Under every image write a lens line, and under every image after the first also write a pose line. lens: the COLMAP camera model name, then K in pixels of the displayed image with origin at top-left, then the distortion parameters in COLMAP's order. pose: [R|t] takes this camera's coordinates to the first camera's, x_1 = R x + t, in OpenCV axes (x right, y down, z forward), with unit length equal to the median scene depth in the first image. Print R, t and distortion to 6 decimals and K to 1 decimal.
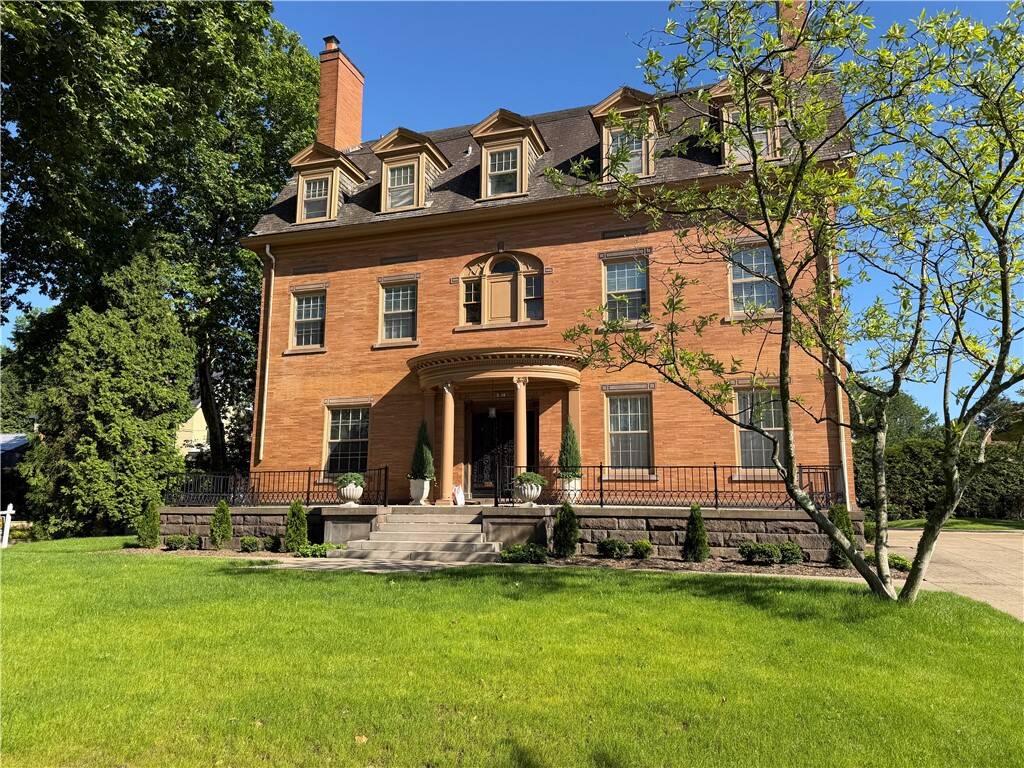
lens RADIAL K [[717.3, 0, 518.7], [0, 717.3, 383.3], [0, 0, 1]] dist [0.063826, -0.046104]
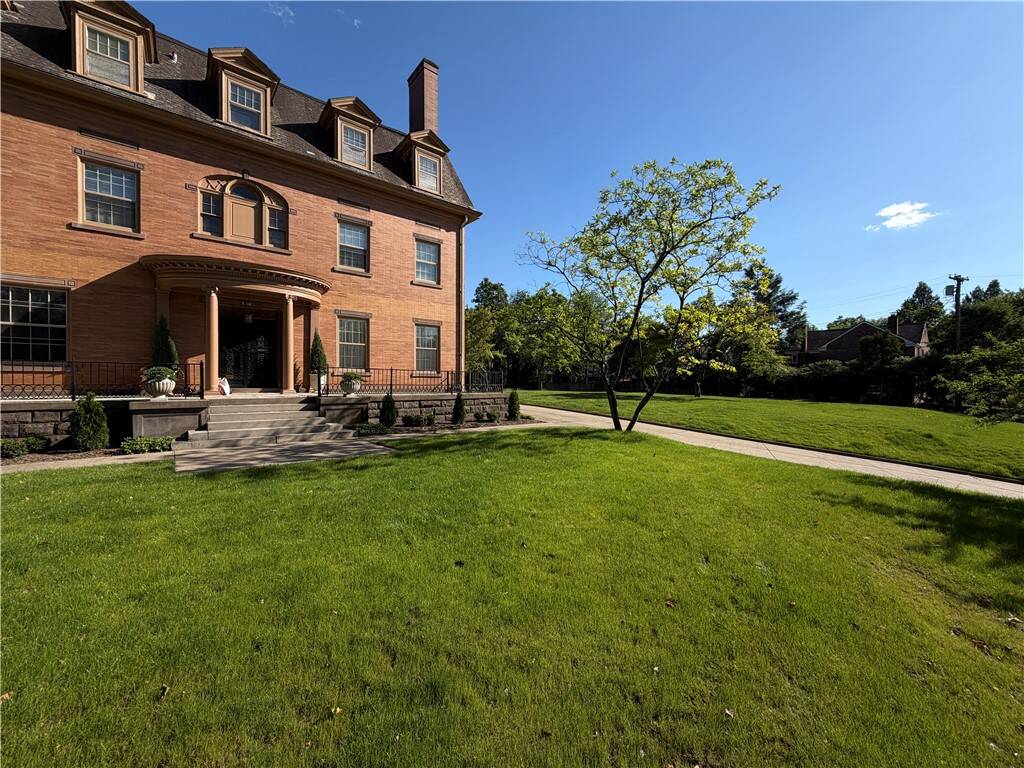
lens RADIAL K [[407.9, 0, 509.4], [0, 407.9, 386.5], [0, 0, 1]] dist [0.000398, 0.000521]
pose [[0.543606, -0.009640, 0.839285, -0.348650], [-0.139898, 0.984906, 0.101925, 0.021094], [-0.827600, -0.172821, 0.534052, 0.232425]]
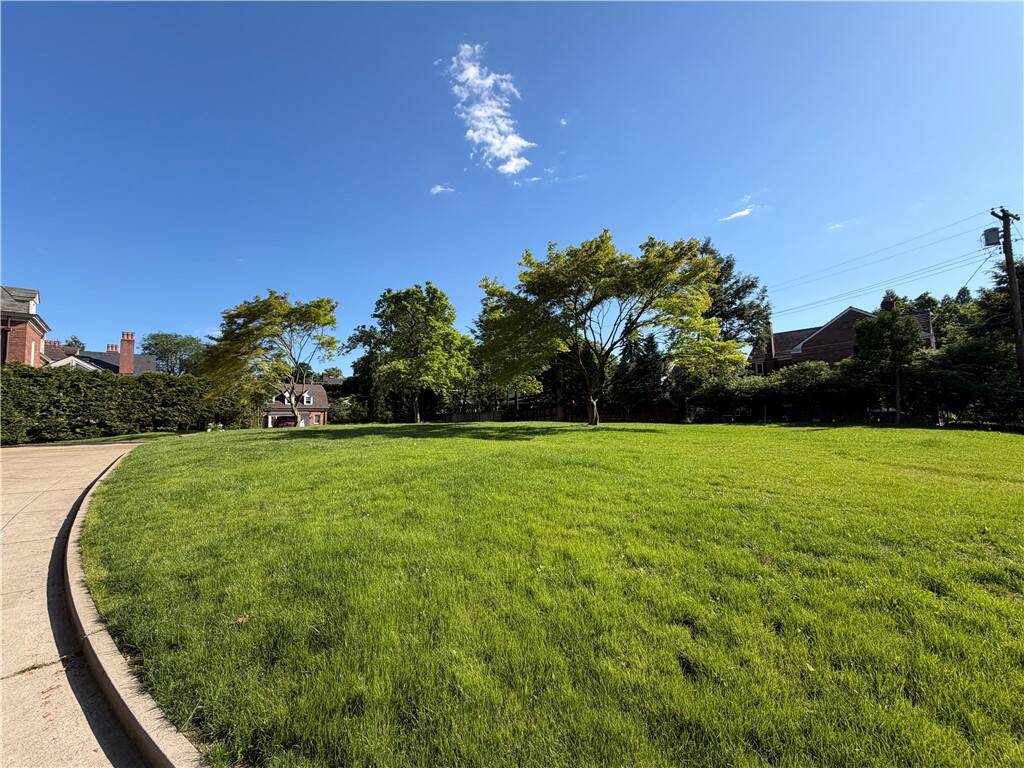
lens RADIAL K [[407.9, 0, 512.0], [0, 407.9, 390.2], [0, 0, 1]] dist [0.000398, 0.000521]
pose [[0.494635, 0.037950, 0.868272, 0.468058], [-0.113311, 0.993335, 0.021135, 0.044279], [-0.861683, -0.108839, 0.495638, 0.193169]]
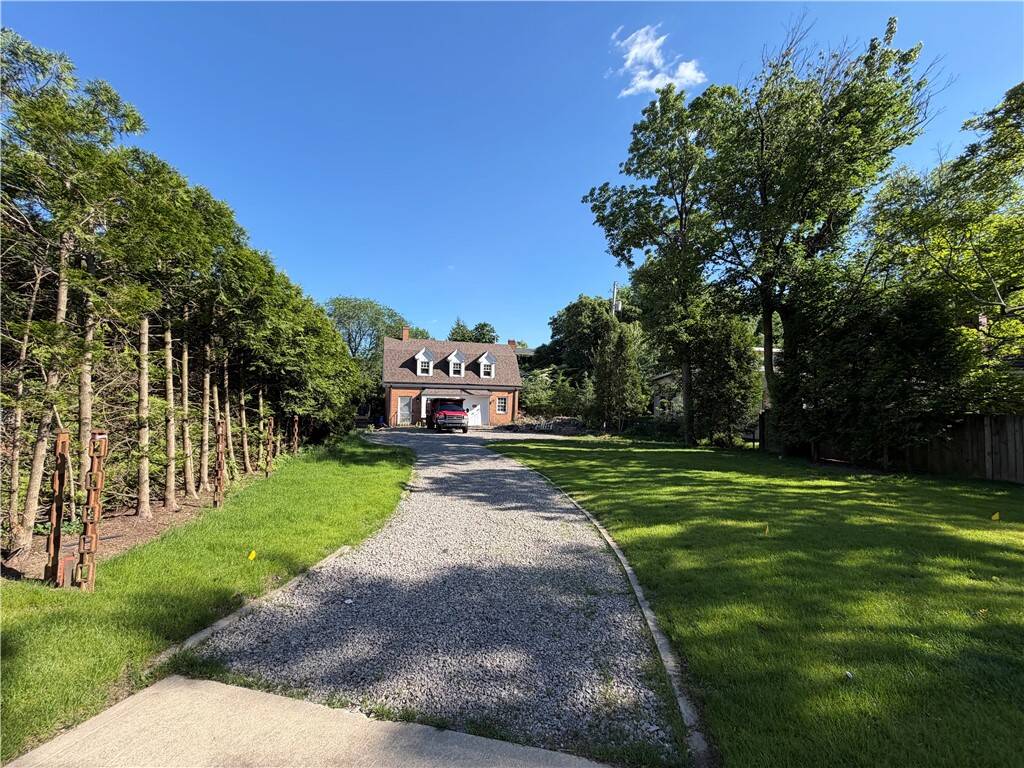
lens RADIAL K [[407.9, 0, 508.2], [0, 407.9, 383.8], [0, 0, 1]] dist [0.000398, 0.000521]
pose [[0.814183, 0.025924, 0.580030, 1.427475], [-0.099441, 0.990468, 0.095316, 0.236134], [-0.572030, -0.135283, 0.809000, 1.546016]]
